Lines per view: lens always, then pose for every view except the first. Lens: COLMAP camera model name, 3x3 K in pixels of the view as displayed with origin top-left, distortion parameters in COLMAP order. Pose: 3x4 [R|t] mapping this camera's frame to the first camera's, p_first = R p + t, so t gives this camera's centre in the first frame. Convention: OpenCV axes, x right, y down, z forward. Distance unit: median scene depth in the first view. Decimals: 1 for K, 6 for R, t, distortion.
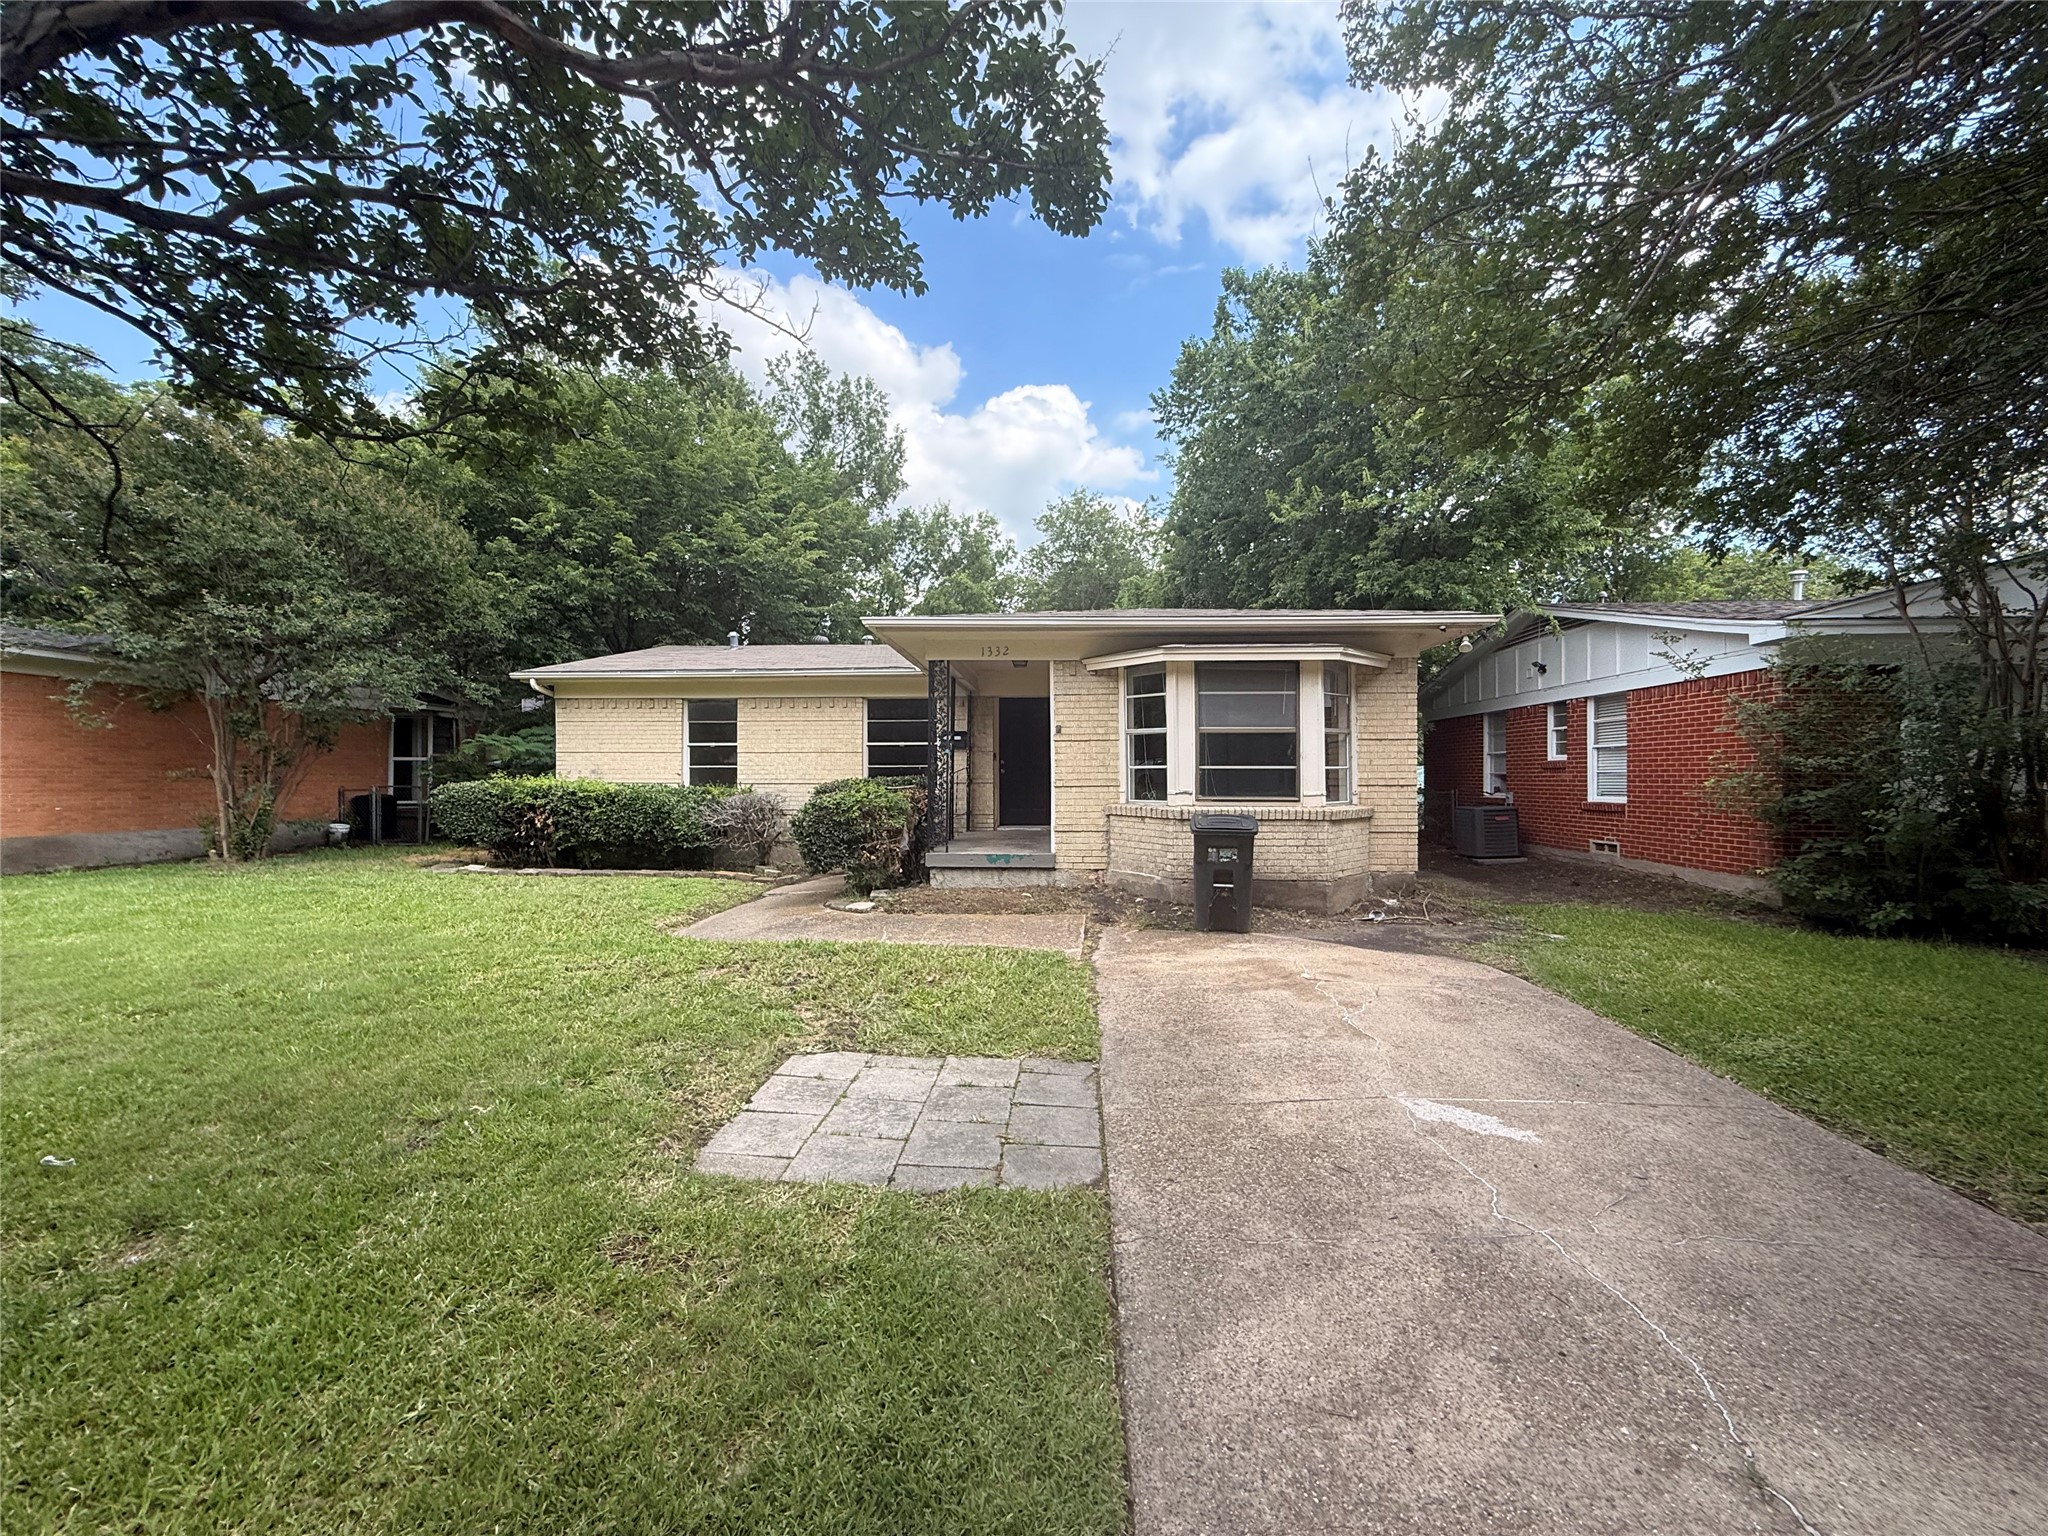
lens RADIAL K [[813.7, 0, 1020.8], [0, 813.7, 771.6], [0, 0, 1]] dist [-0.002485, 0.000368]
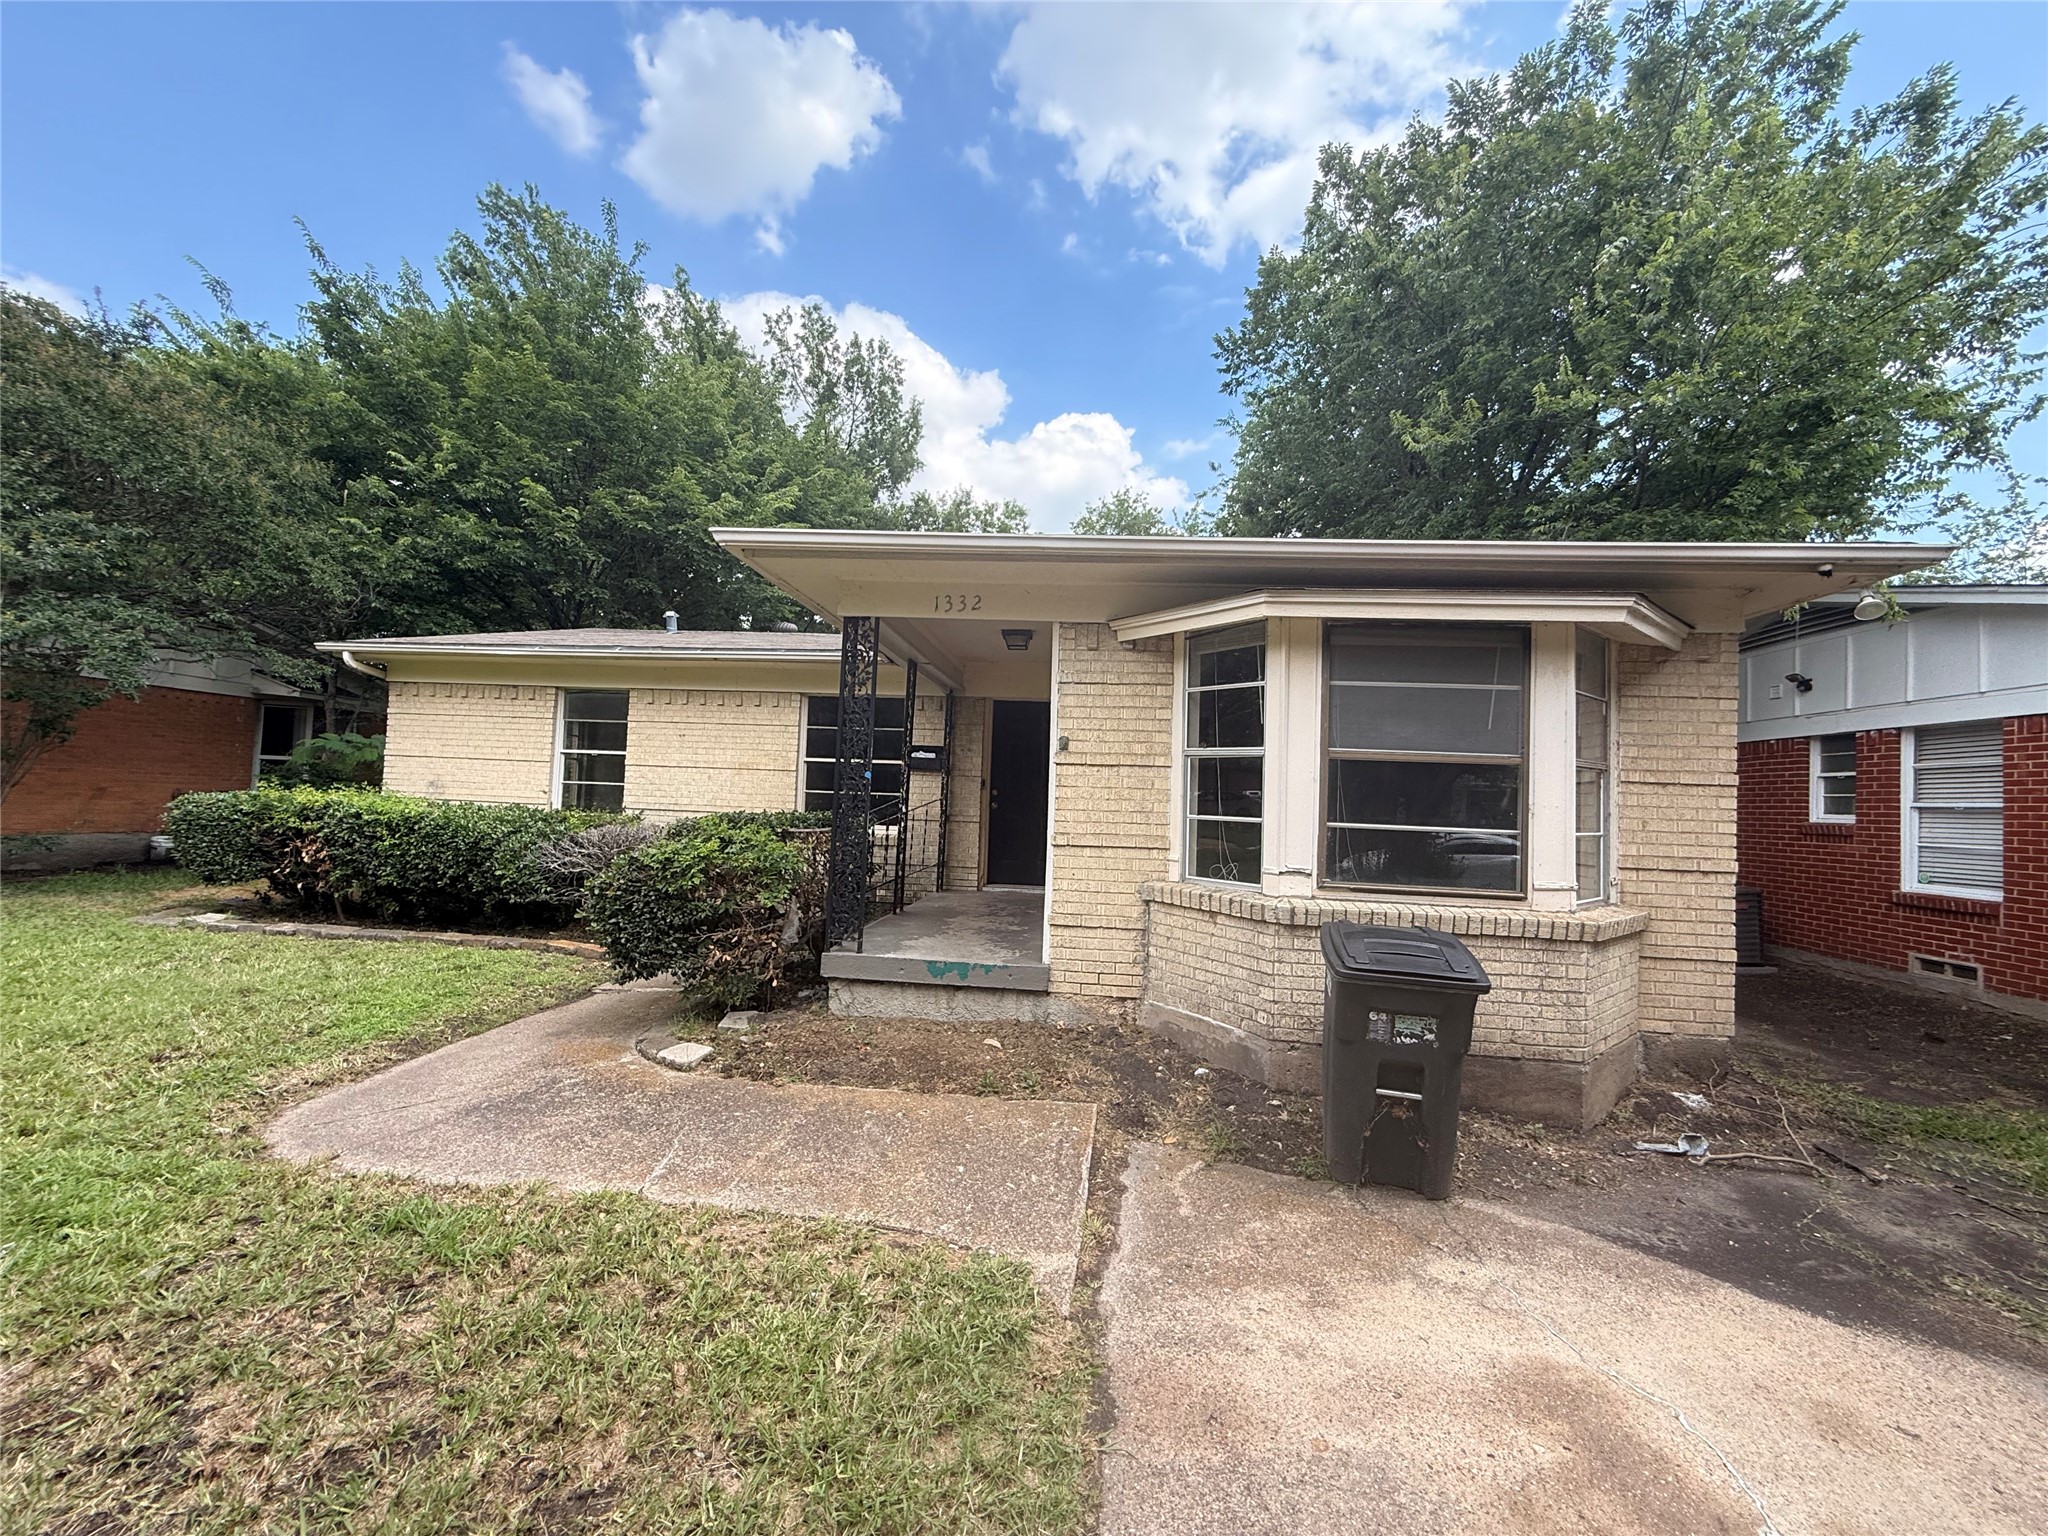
lens RADIAL K [[813.7, 0, 1027.9], [0, 813.7, 764.7], [0, 0, 1]] dist [-0.002485, 0.000368]
pose [[0.998690, 0.037526, -0.034786, 0.032364], [-0.038826, 0.998543, -0.037474, -0.011804], [0.033329, 0.038775, 0.998692, 0.337292]]
